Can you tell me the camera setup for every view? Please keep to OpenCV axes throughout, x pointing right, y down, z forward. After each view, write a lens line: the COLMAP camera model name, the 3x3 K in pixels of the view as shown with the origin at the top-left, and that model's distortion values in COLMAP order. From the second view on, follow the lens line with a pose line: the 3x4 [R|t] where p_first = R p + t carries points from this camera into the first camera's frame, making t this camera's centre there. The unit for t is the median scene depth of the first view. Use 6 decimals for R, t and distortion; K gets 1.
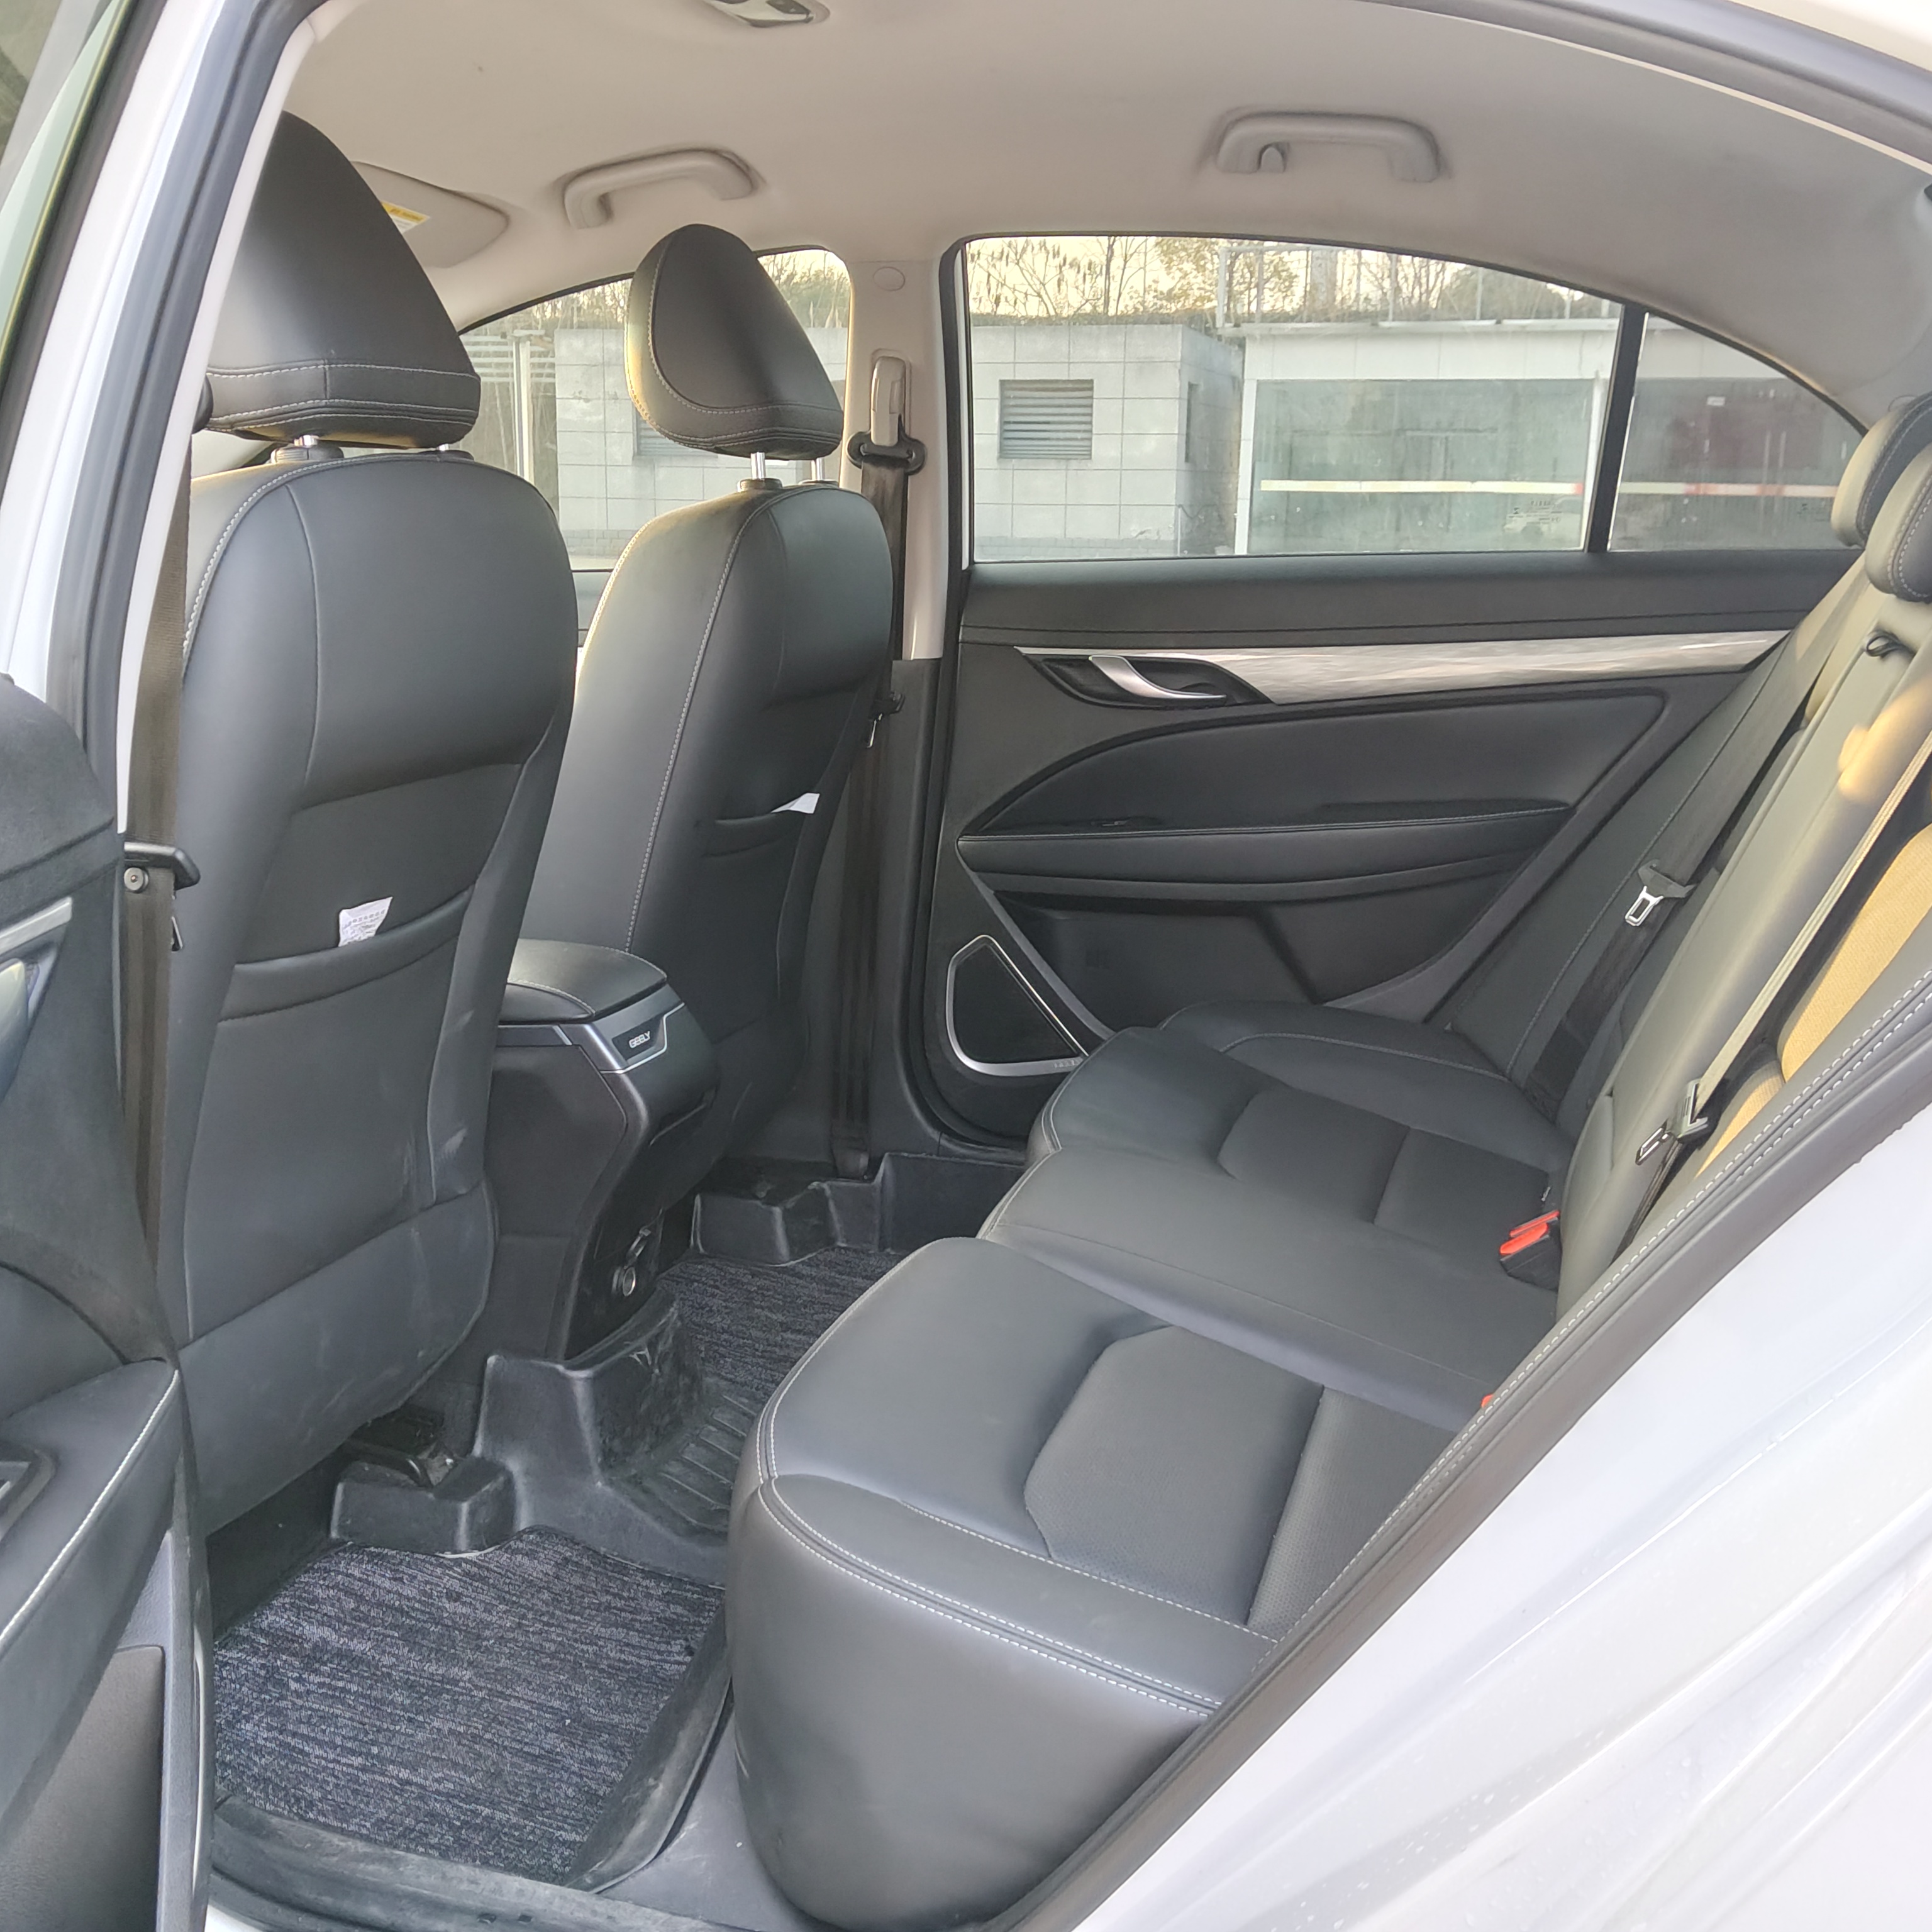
lens RADIAL K [[2076.2, 0, 966.8], [0, 2076.2, 977.3], [0, 0, 1]] dist [0.135278, -0.355665]
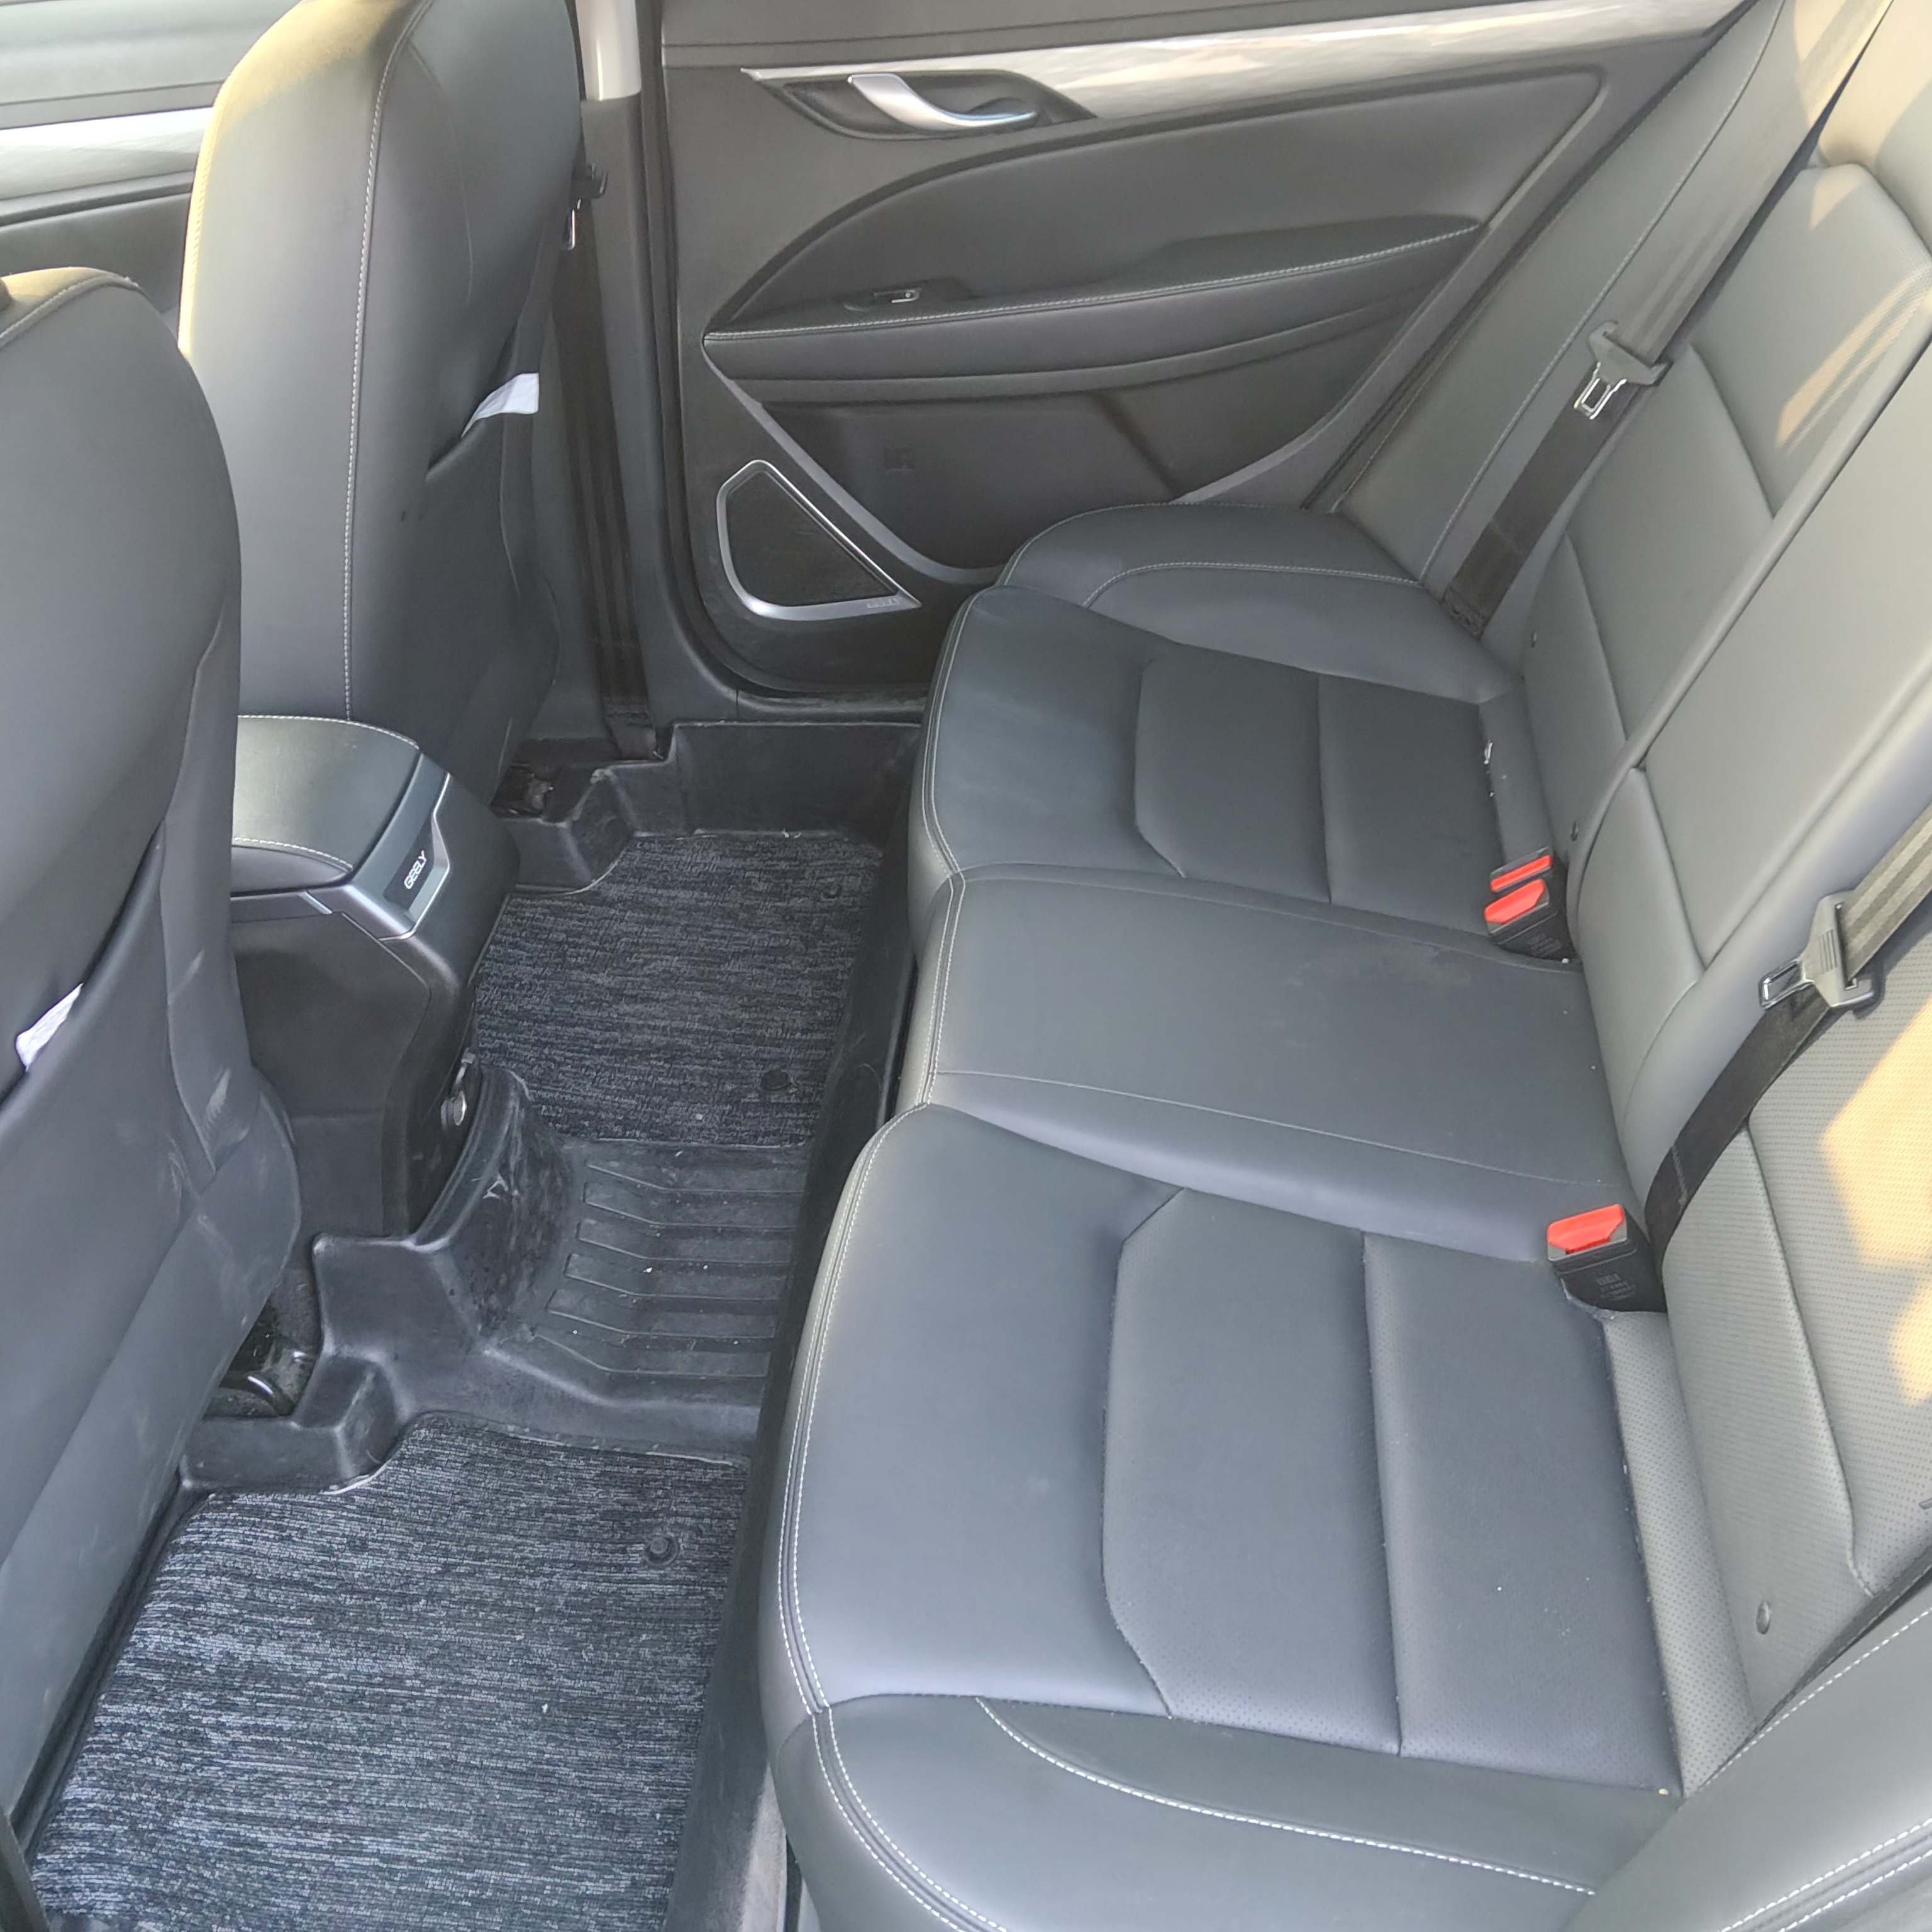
lens RADIAL K [[2076.2, 0, 966.8], [0, 2076.2, 977.3], [0, 0, 1]] dist [0.135278, -0.355665]
pose [[0.976802, -0.179983, 0.116031, -0.057921], [0.115171, 0.898348, 0.423918, -0.240125], [-0.180534, -0.400720, 0.898237, 0.270793]]
